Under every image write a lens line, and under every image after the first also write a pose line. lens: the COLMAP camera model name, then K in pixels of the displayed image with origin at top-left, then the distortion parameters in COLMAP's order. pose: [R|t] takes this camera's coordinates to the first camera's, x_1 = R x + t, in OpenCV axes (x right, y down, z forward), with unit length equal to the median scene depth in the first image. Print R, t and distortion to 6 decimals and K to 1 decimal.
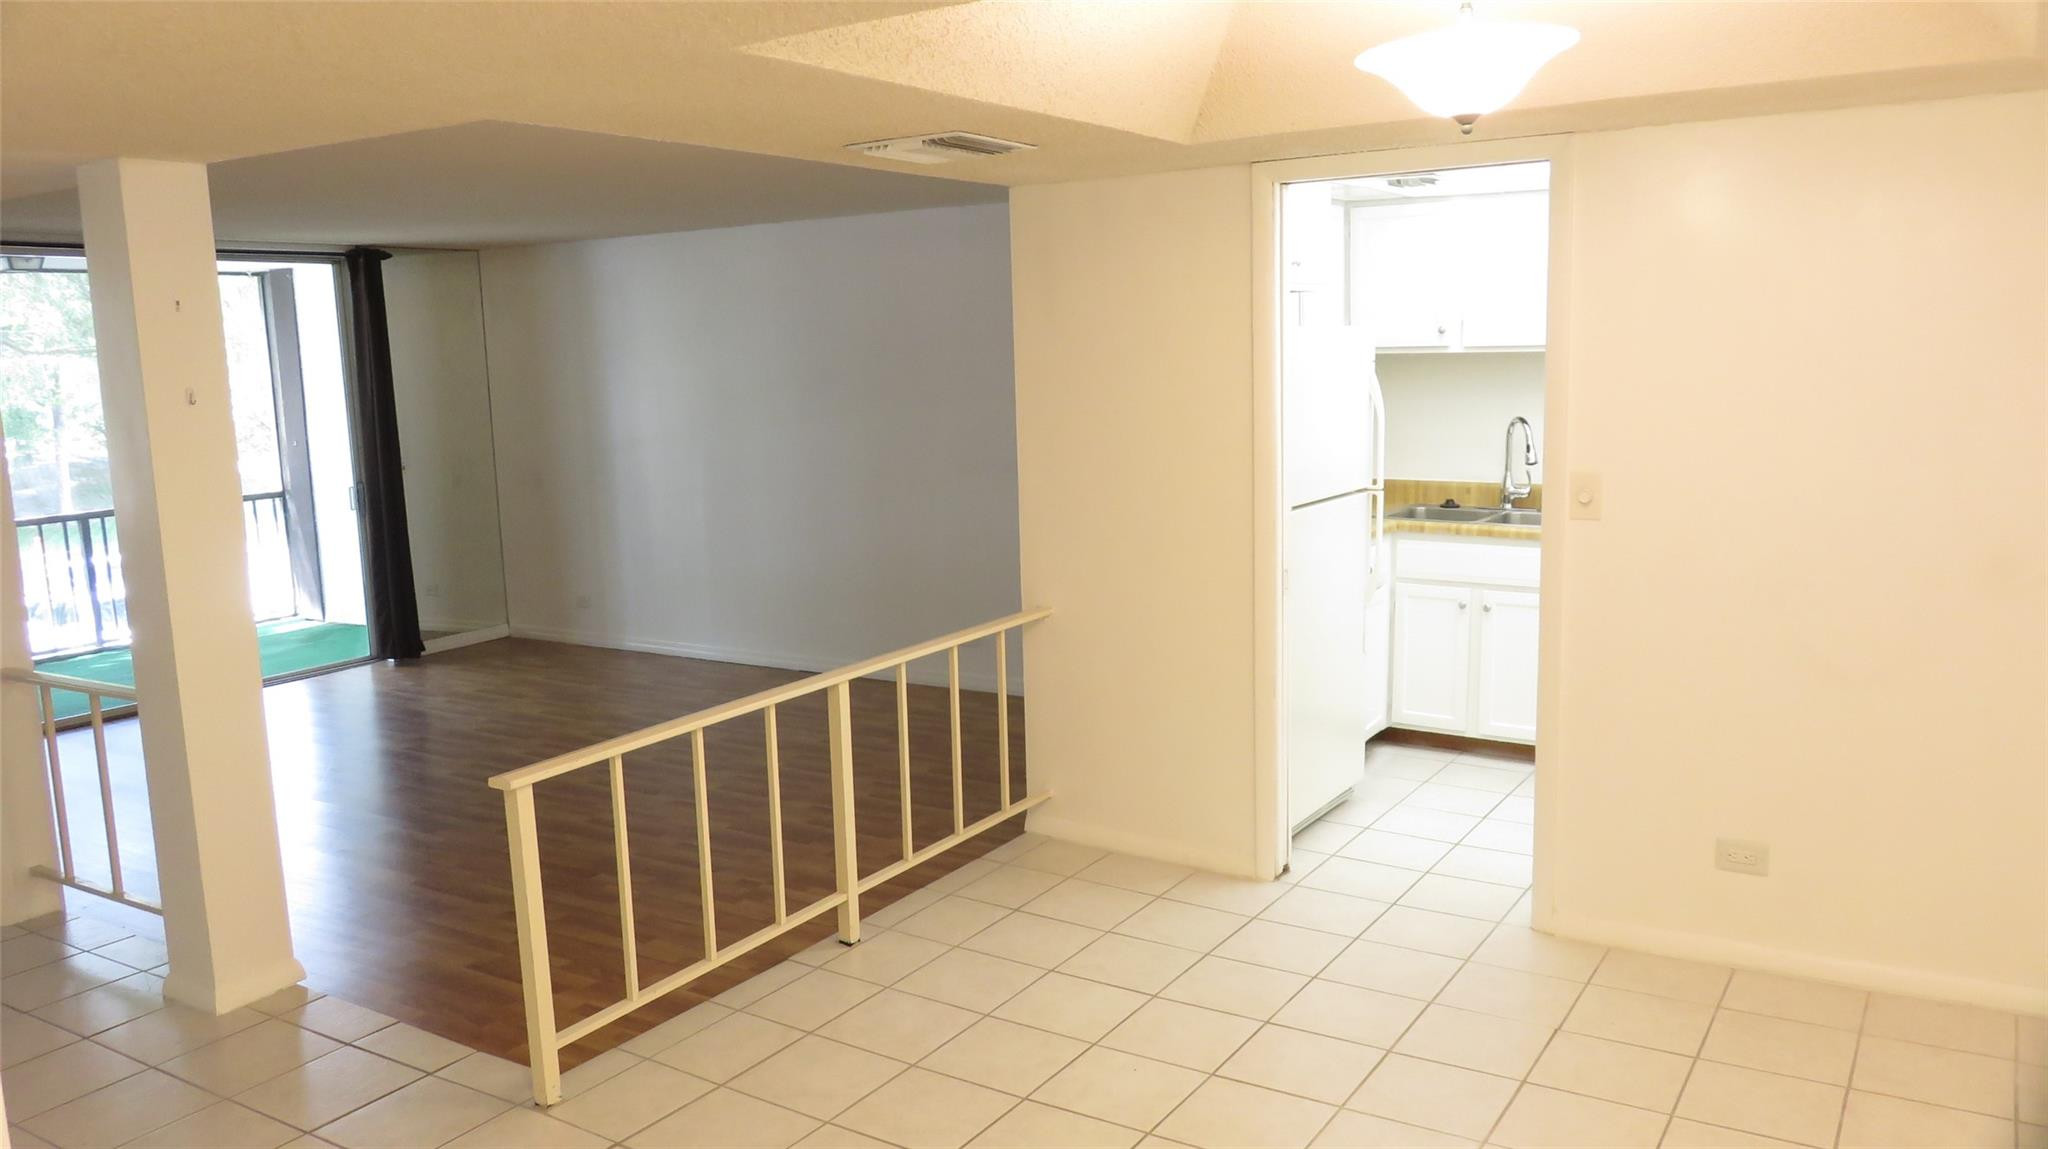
lens RADIAL K [[1526.2, 0, 1024.0], [0, 1526.2, 574.5], [0, 0, 1]] dist [-0.008740, 0.001450]
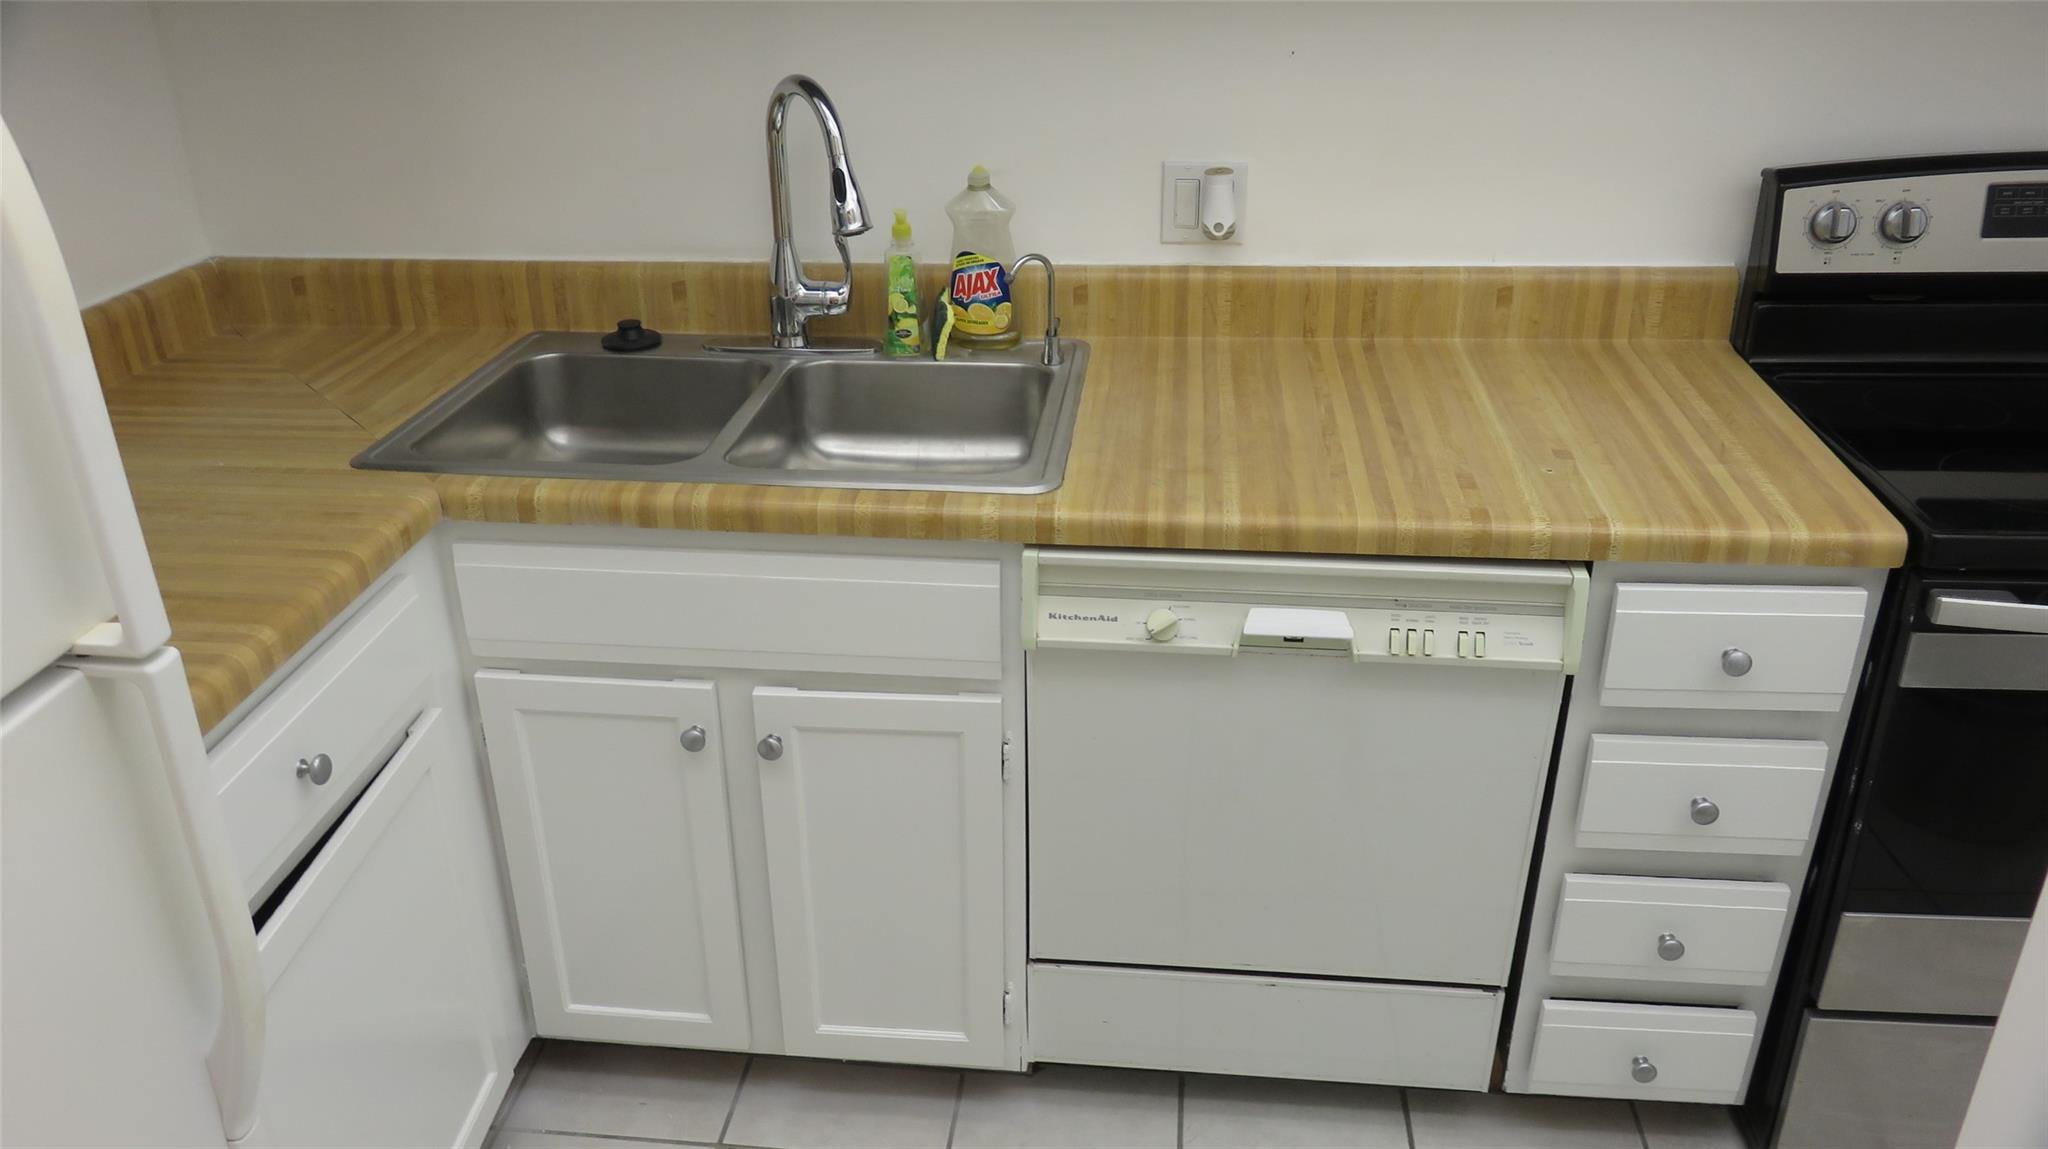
lens RADIAL K [[1526.2, 0, 1024.0], [0, 1526.2, 574.5], [0, 0, 1]] dist [-0.008740, 0.001450]
pose [[0.894035, -0.185898, 0.407608, 0.213776], [0.063456, 0.953217, 0.295552, -0.093599], [-0.443481, -0.238368, 0.864005, 0.667454]]
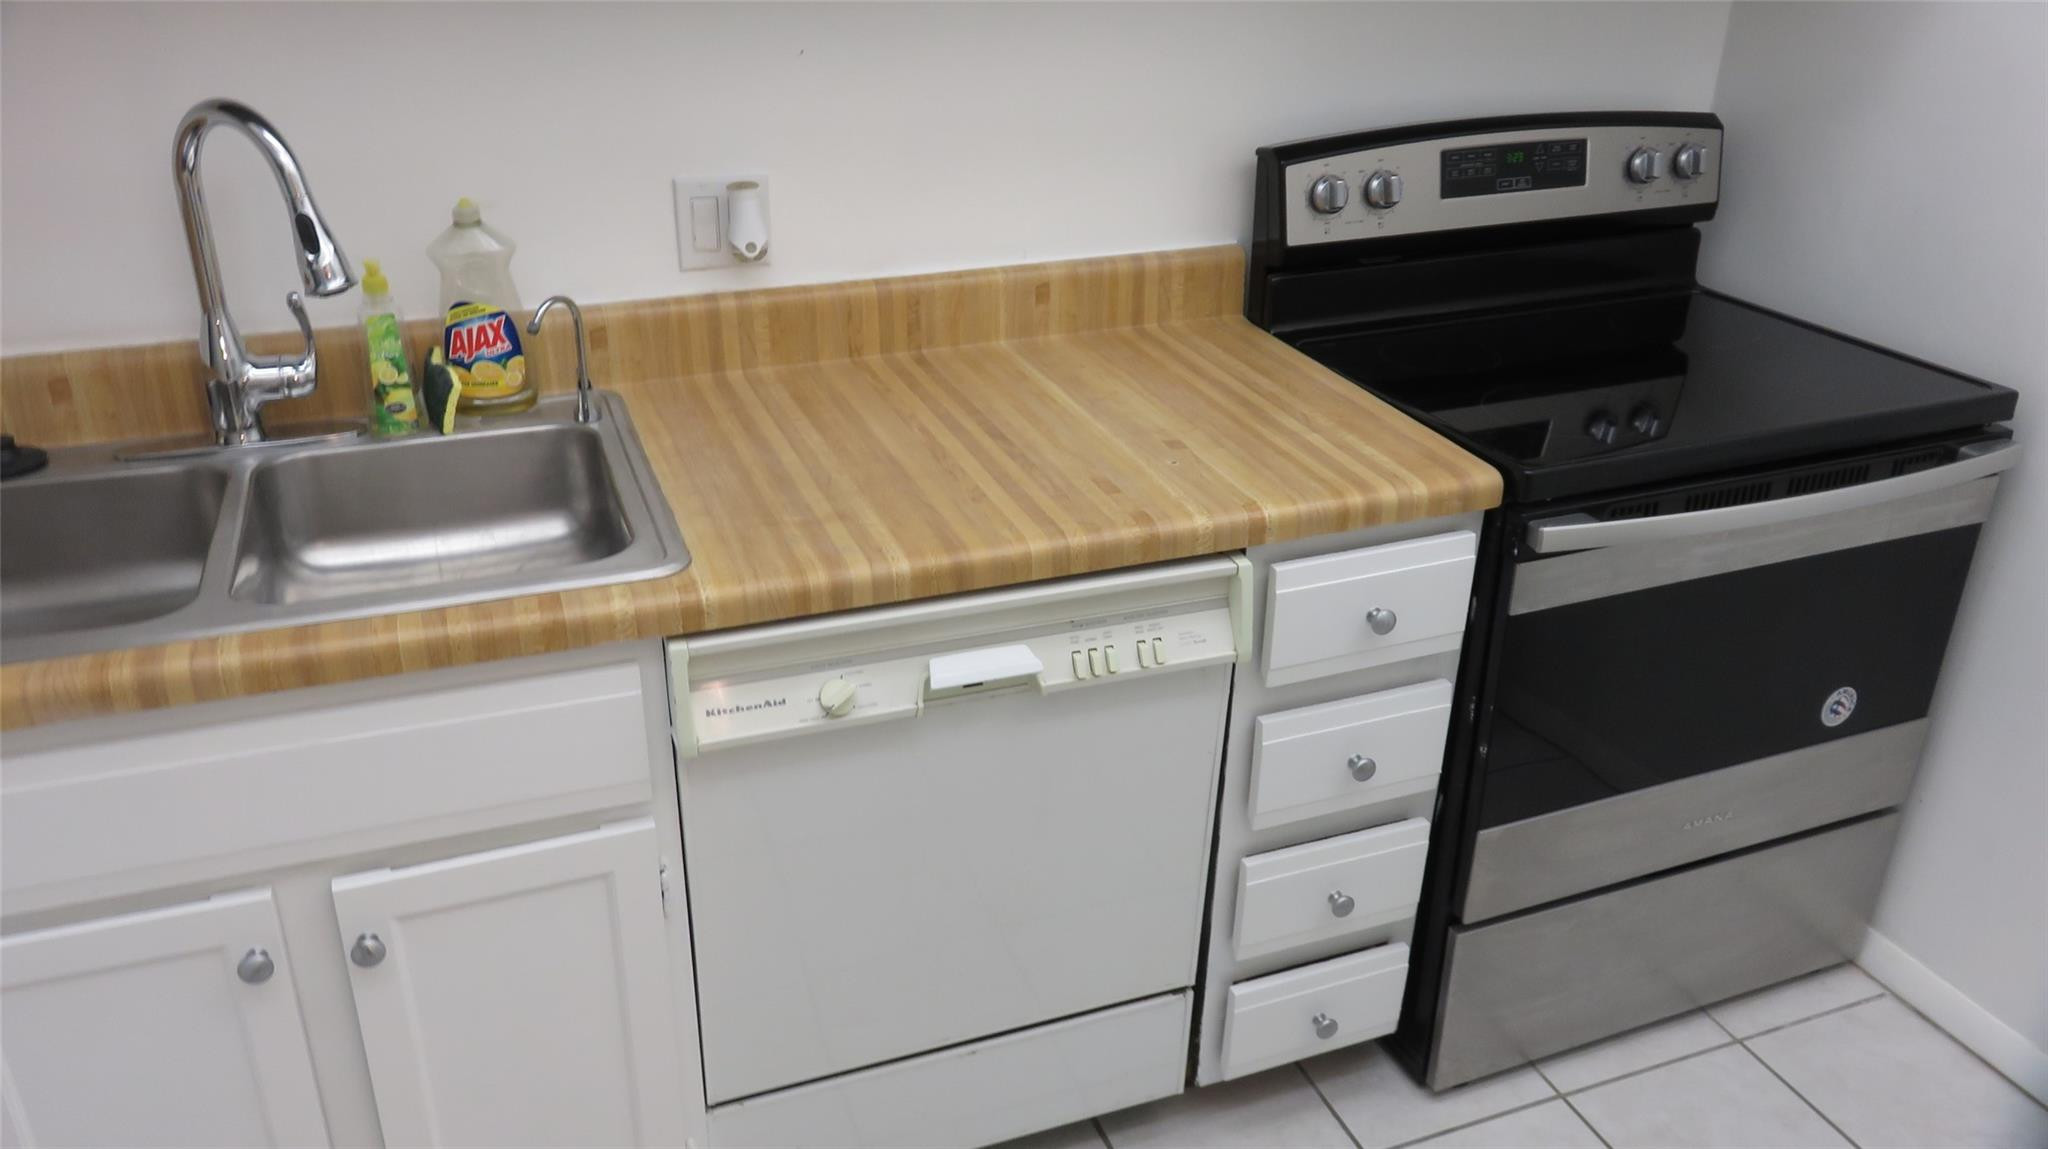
lens RADIAL K [[1536.6, 0, 1024.0], [0, 1536.6, 574.5], [0, 0, 1]] dist [-0.014443, -0.001031]
pose [[0.598821, -0.315602, 0.736076, 0.191206], [0.101369, 0.941557, 0.321238, -0.095712], [-0.794441, -0.117749, 0.595817, 0.724856]]
